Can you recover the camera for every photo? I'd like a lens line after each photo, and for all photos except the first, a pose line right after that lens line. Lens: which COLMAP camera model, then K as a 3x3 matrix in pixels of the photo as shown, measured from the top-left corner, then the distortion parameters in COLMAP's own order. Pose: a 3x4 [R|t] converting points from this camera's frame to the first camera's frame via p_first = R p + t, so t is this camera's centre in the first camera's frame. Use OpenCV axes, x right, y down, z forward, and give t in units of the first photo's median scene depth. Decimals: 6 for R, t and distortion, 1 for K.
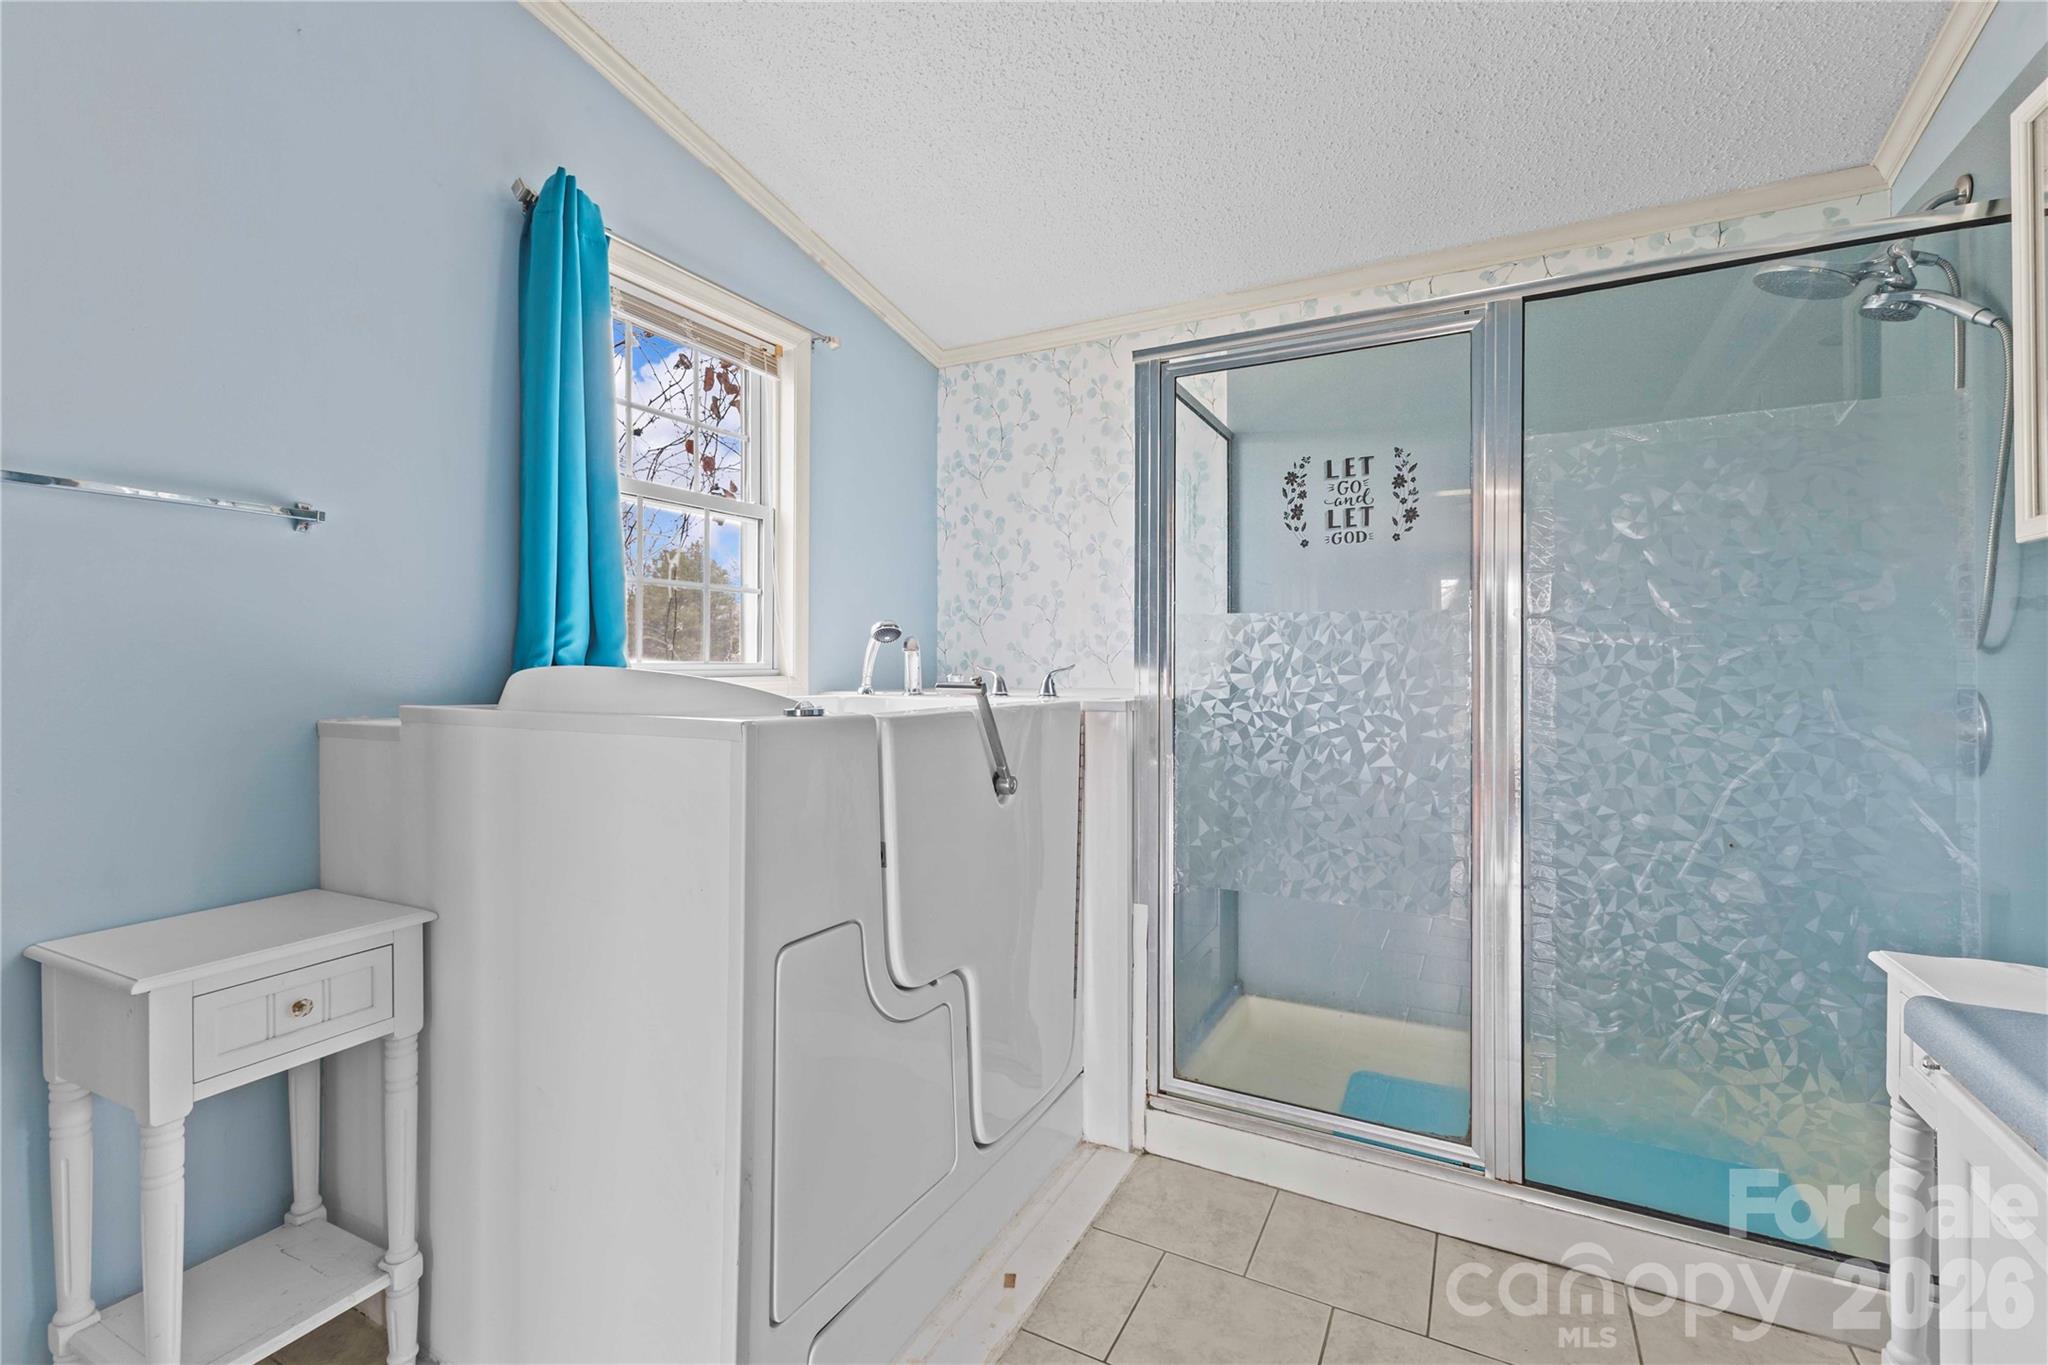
lens RADIAL K [[883.3, 0, 1034.1], [0, 883.3, 662.5], [0, 0, 1]] dist [0.012031, -0.003074]
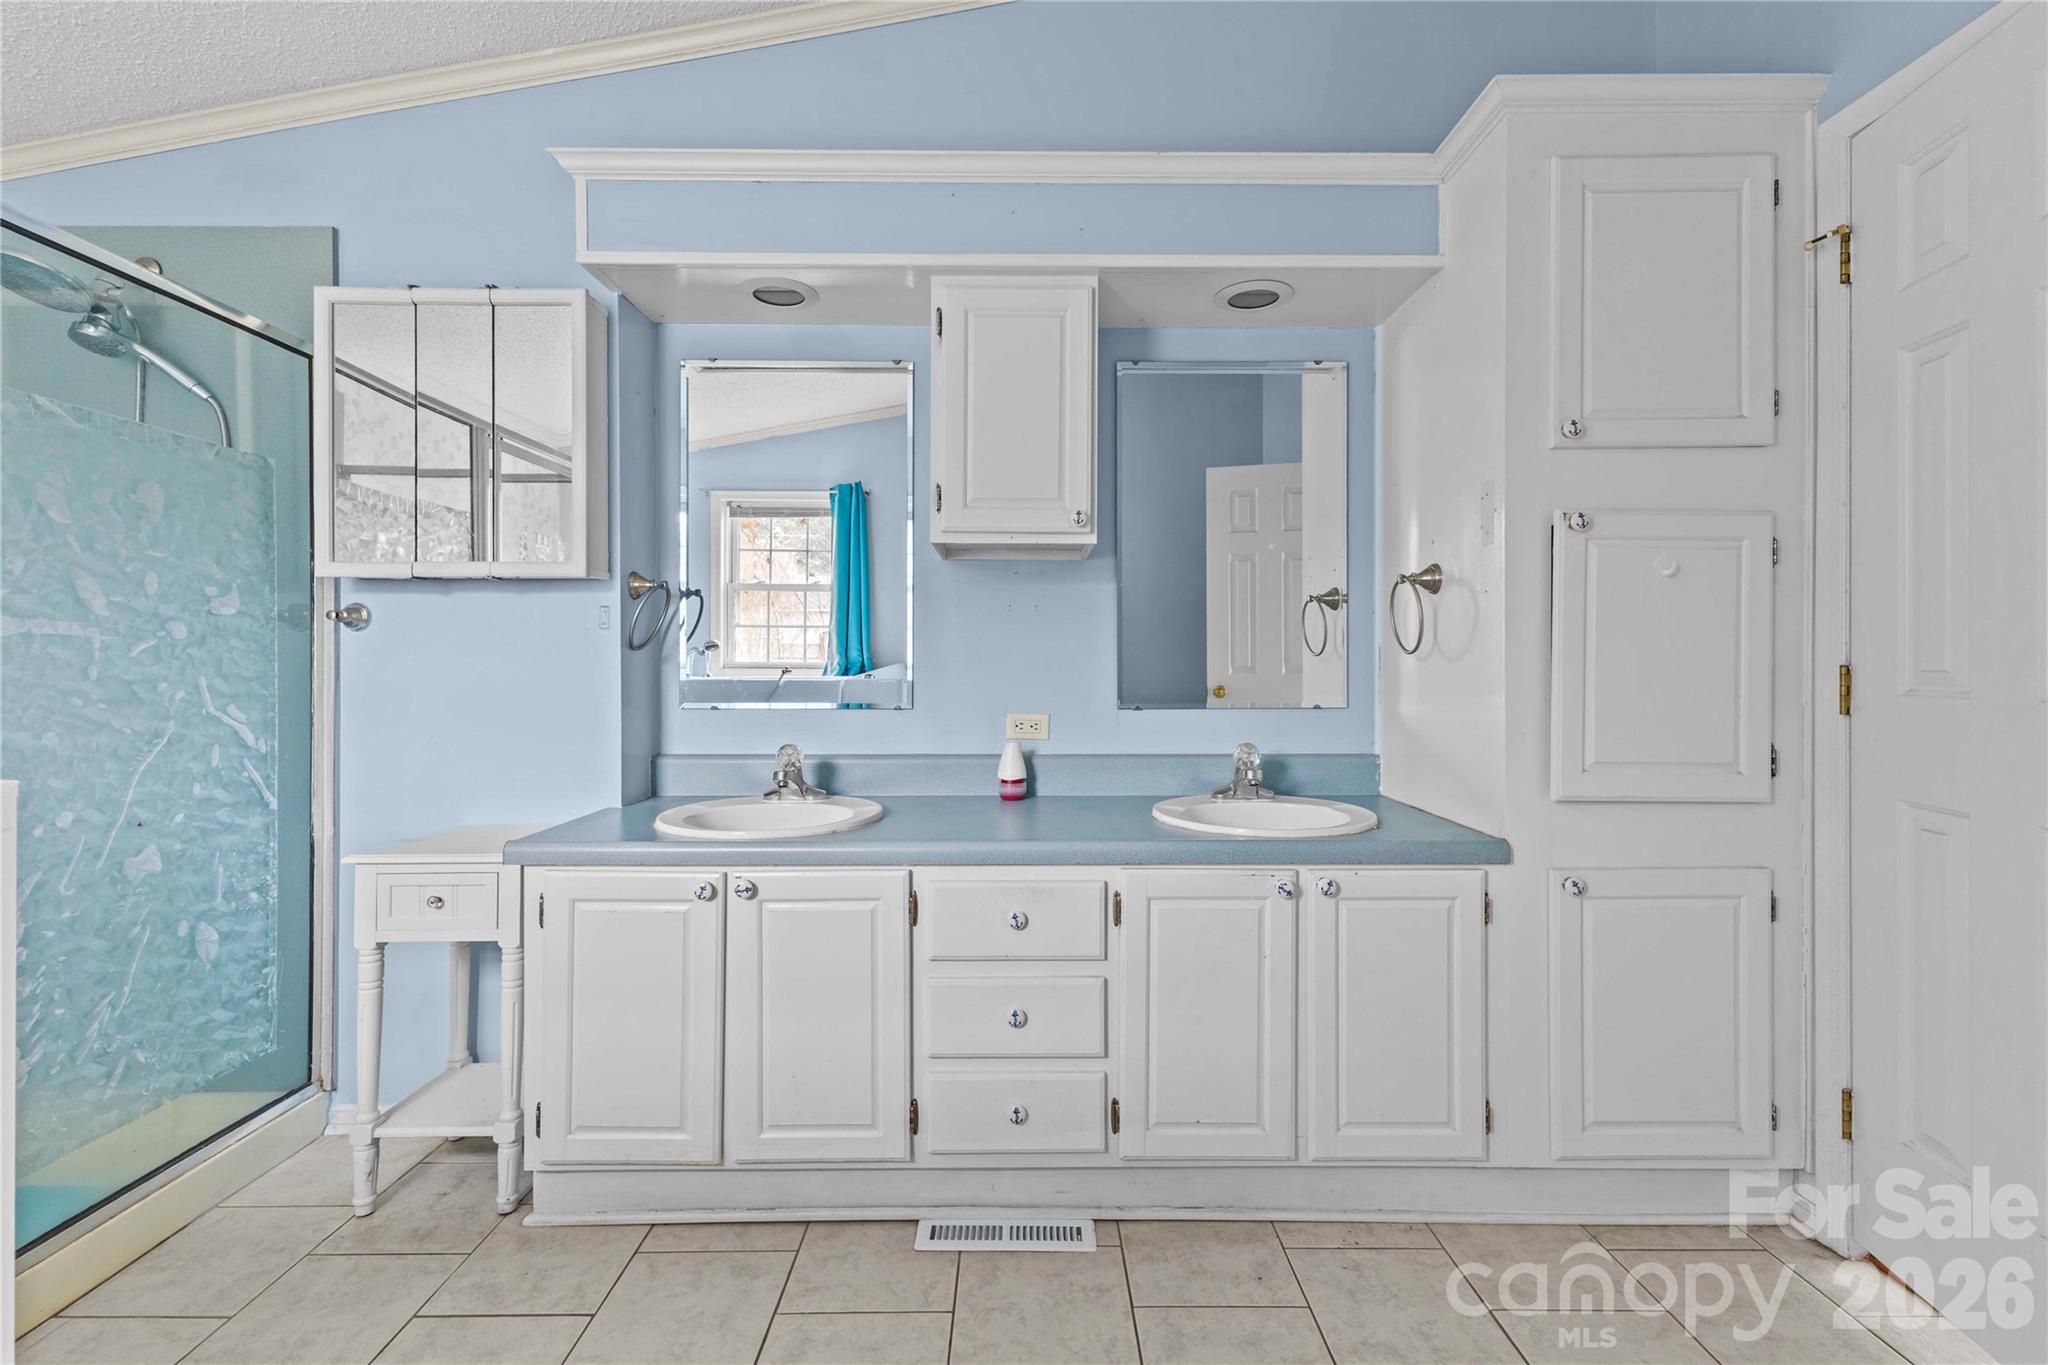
lens RADIAL K [[883.3, 0, 1020.8], [0, 883.3, 658.6], [0, 0, 1]] dist [0.012031, -0.003074]
pose [[-0.466086, 0.003907, 0.884731, -0.563189], [-0.009100, 0.999916, -0.009210, 0.004555], [-0.884693, -0.012344, -0.466011, 0.476413]]
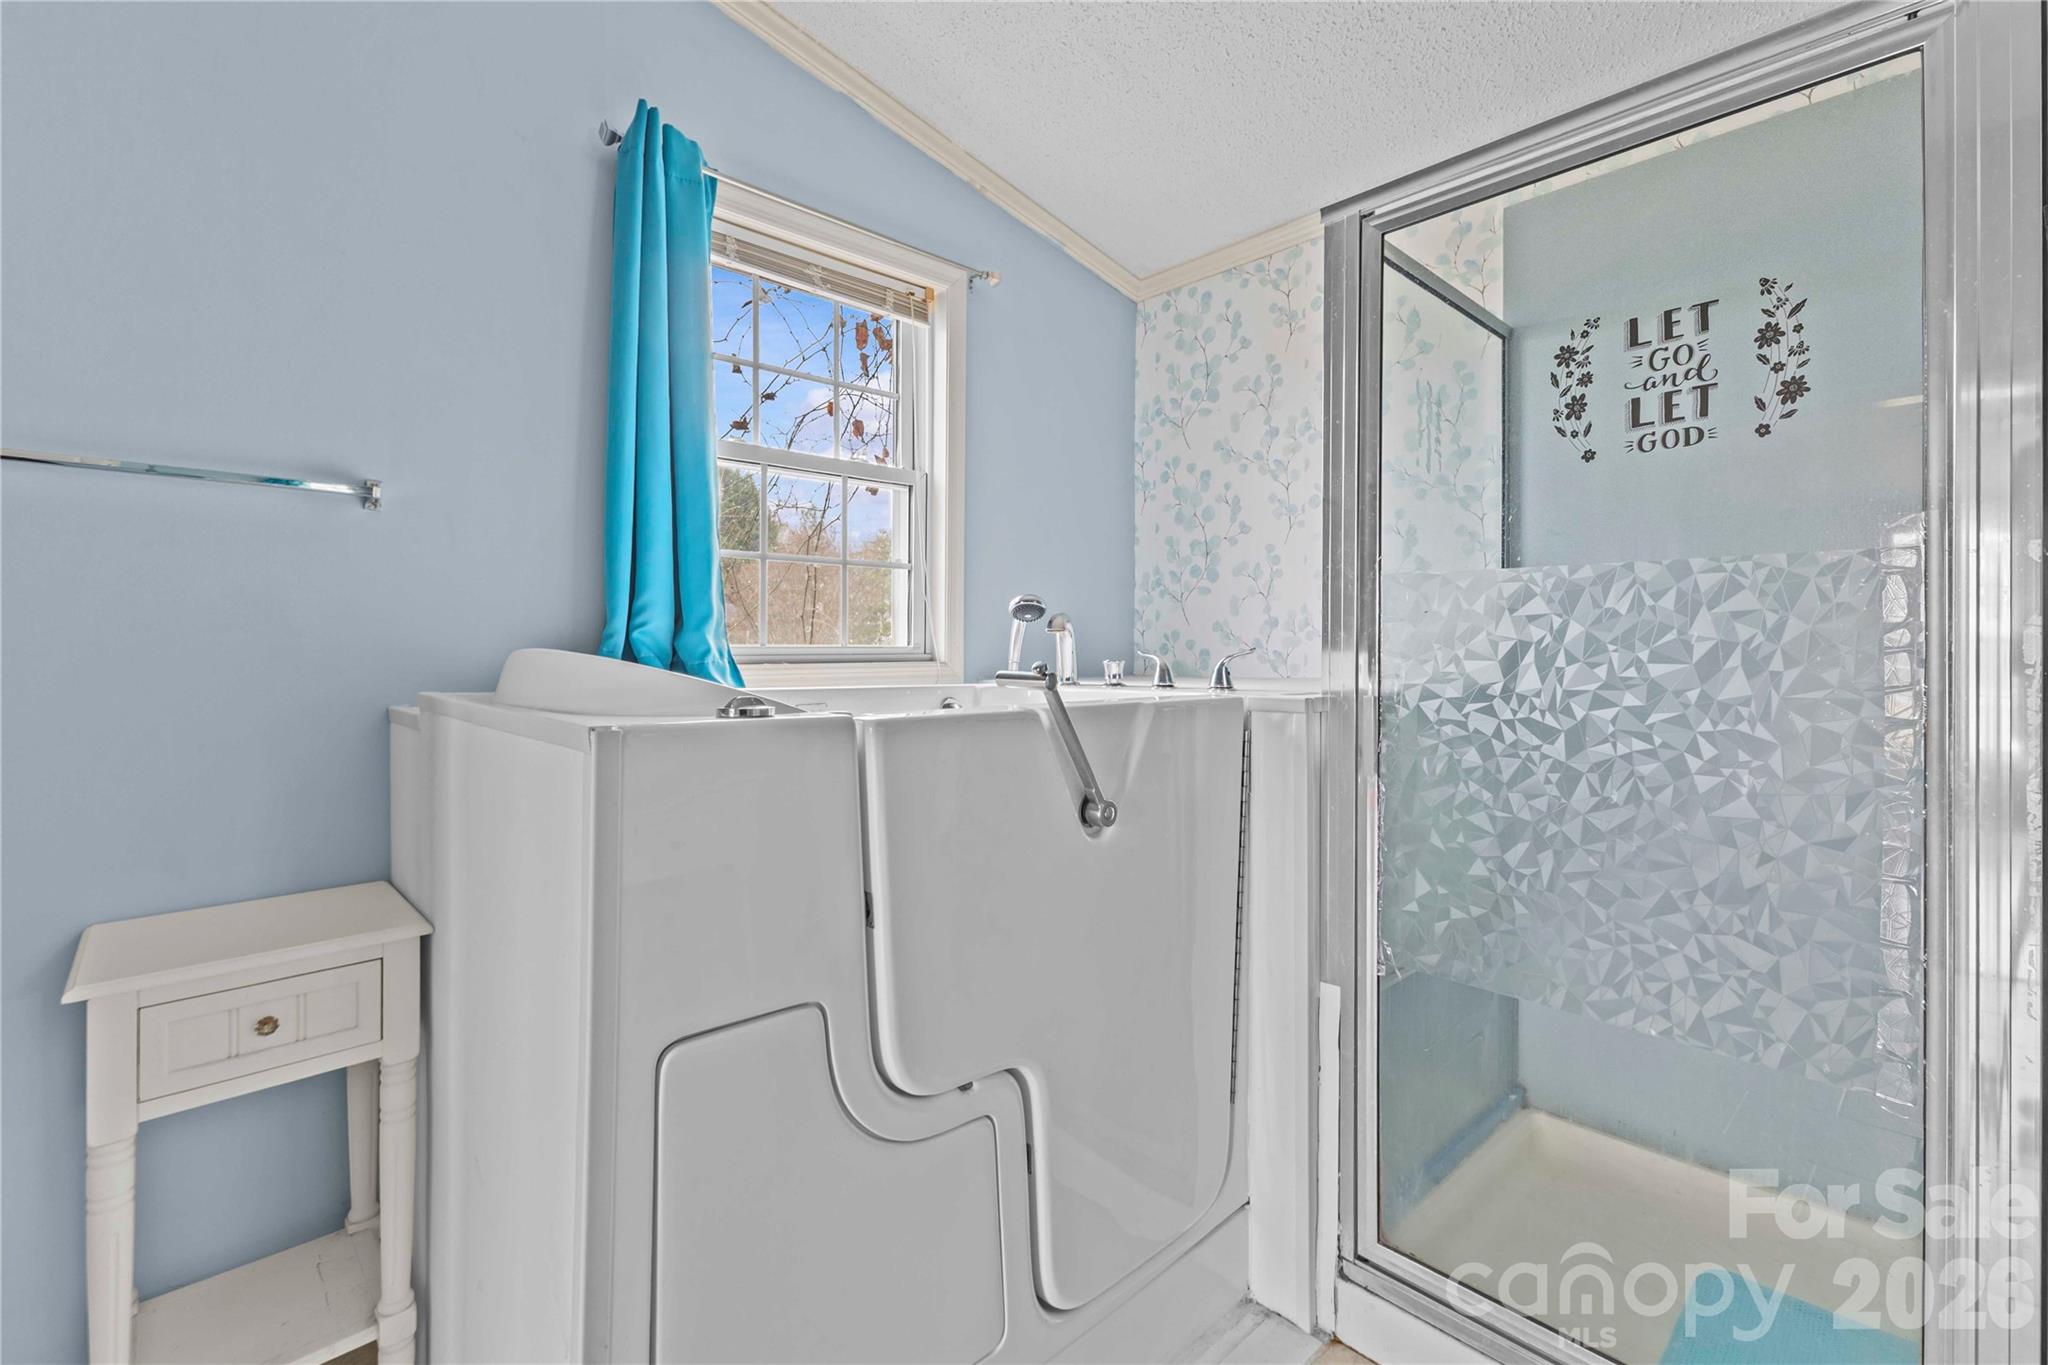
lens RADIAL K [[883.3, 0, 1035.0], [0, 883.3, 649.1], [0, 0, 1]] dist [0.012031, -0.003074]
pose [[0.943240, -0.000421, -0.332112, 0.145284], [0.001196, 0.999997, 0.002127, 0.002270], [0.332110, -0.002404, 0.943238, 0.273317]]
